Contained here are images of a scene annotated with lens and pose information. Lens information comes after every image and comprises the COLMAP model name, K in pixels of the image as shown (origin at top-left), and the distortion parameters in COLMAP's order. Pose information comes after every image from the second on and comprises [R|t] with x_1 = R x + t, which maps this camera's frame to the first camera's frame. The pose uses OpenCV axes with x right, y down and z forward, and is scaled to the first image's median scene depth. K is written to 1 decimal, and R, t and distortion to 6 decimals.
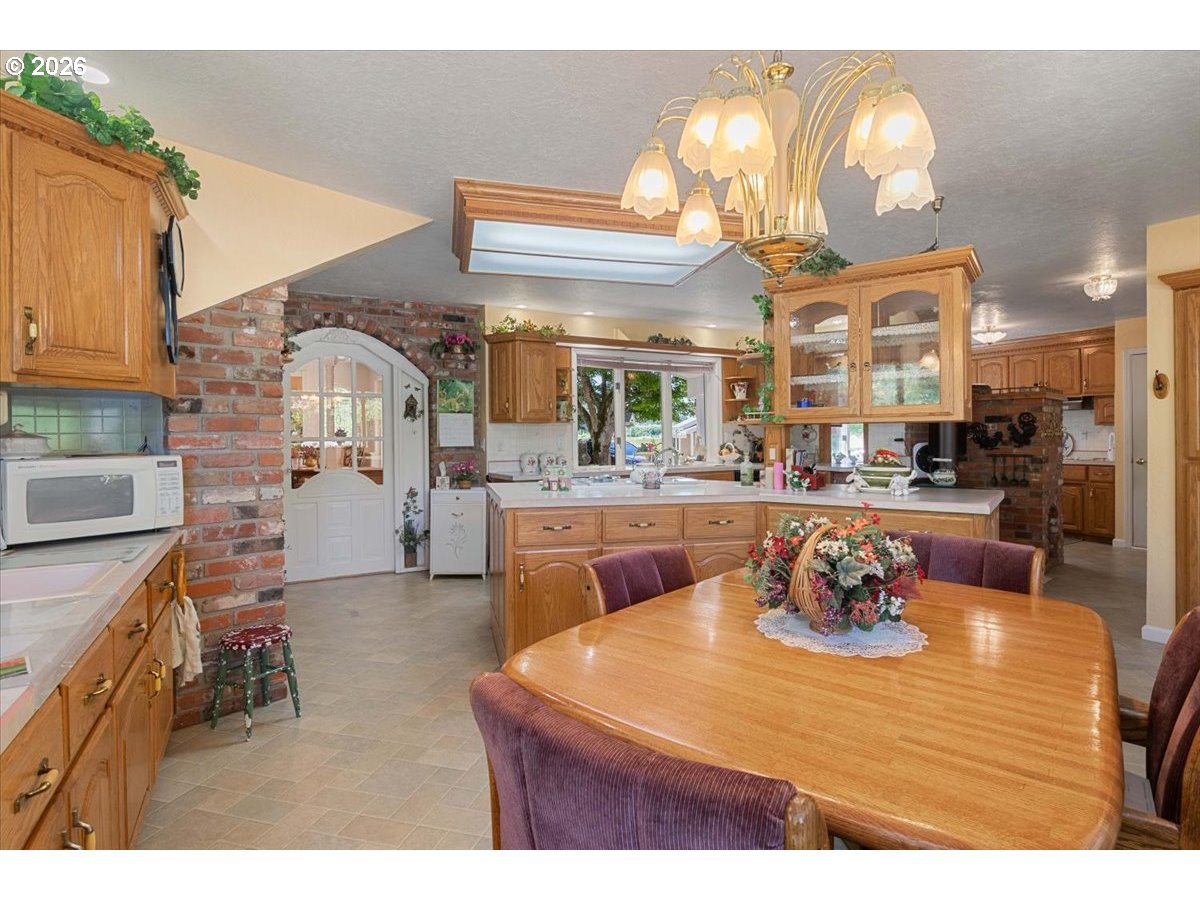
lens RADIAL K [[610.5, 0, 597.2], [0, 610.5, 440.0], [0, 0, 1]] dist [-0.001502, -0.000637]
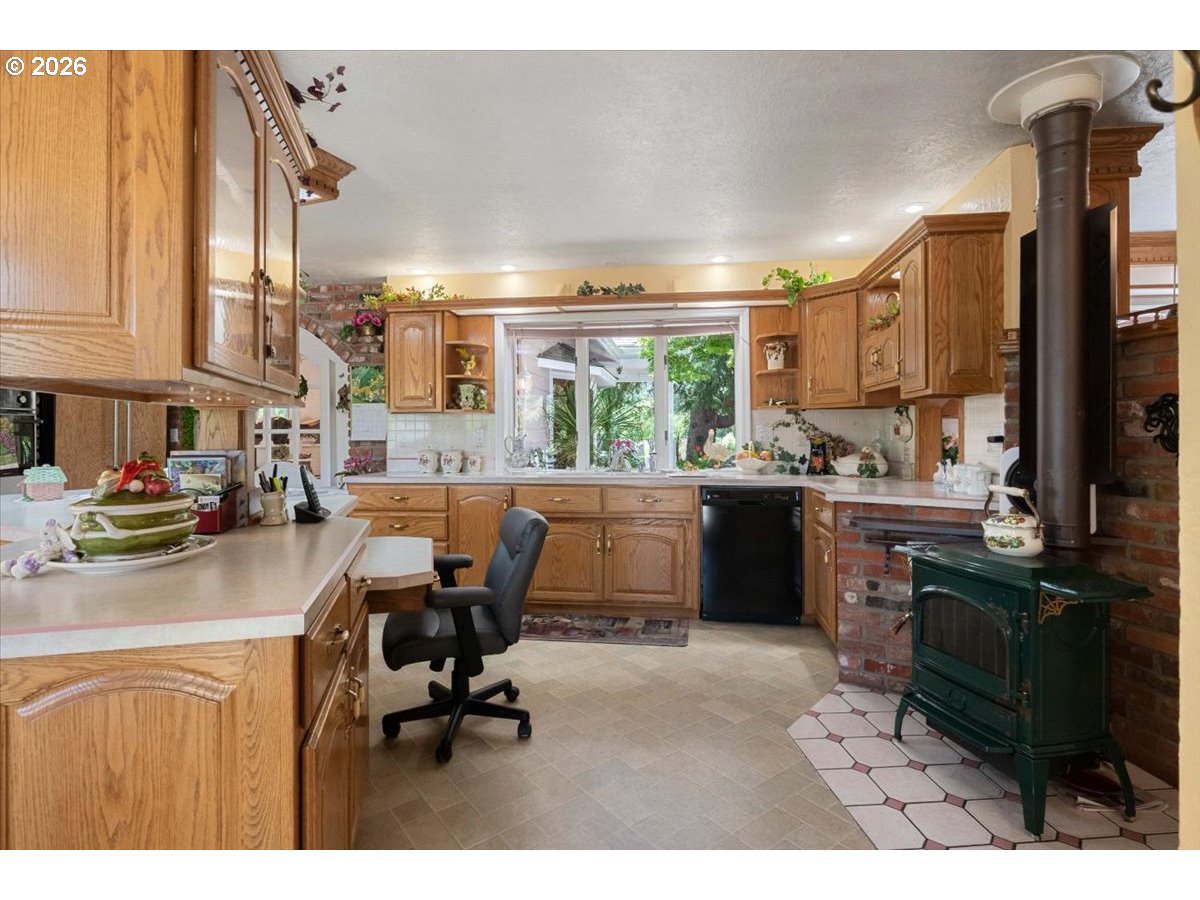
lens RADIAL K [[610.5, 0, 597.2], [0, 610.5, 440.0], [0, 0, 1]] dist [-0.001502, -0.000637]
pose [[0.803440, 0.003466, -0.595375, 0.566154], [-0.009921, 0.999922, -0.007566, 0.013119], [0.595303, 0.011986, 0.803412, 0.488263]]
